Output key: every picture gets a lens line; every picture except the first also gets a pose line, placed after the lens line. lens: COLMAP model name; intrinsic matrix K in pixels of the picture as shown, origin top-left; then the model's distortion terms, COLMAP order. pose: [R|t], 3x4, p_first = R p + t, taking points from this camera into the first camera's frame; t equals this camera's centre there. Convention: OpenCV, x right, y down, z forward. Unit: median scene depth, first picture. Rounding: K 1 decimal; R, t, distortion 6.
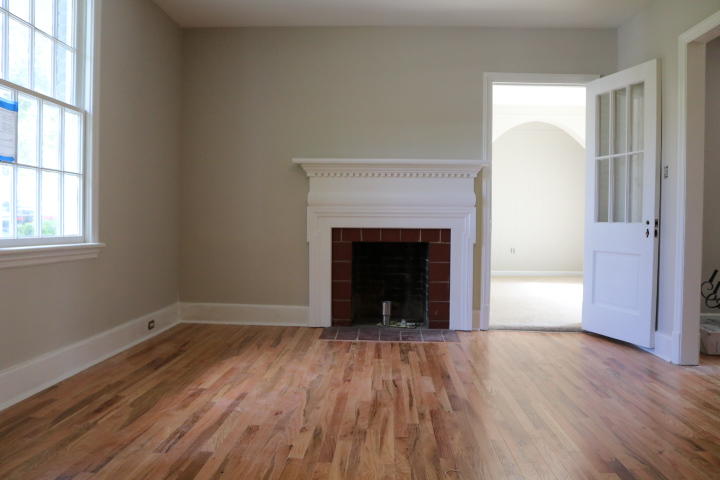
lens RADIAL K [[593.6, 0, 360.0], [0, 593.6, 240.0], [0, 0, 1]] dist [-0.154898, 0.096199]
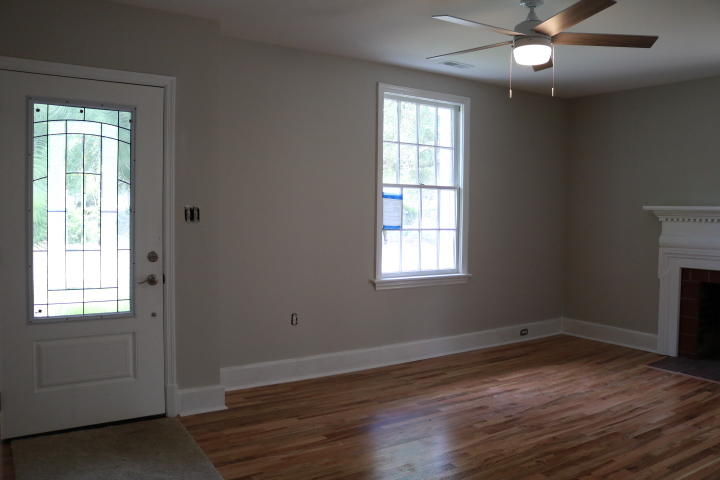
lens RADIAL K [[593.6, 0, 360.0], [0, 593.6, 240.0], [0, 0, 1]] dist [-0.154898, 0.096199]
pose [[0.597942, 0.036790, -0.800695, 0.639459], [-0.028710, 0.999288, 0.024474, -0.117421], [0.801025, 0.008354, 0.598572, -0.160546]]
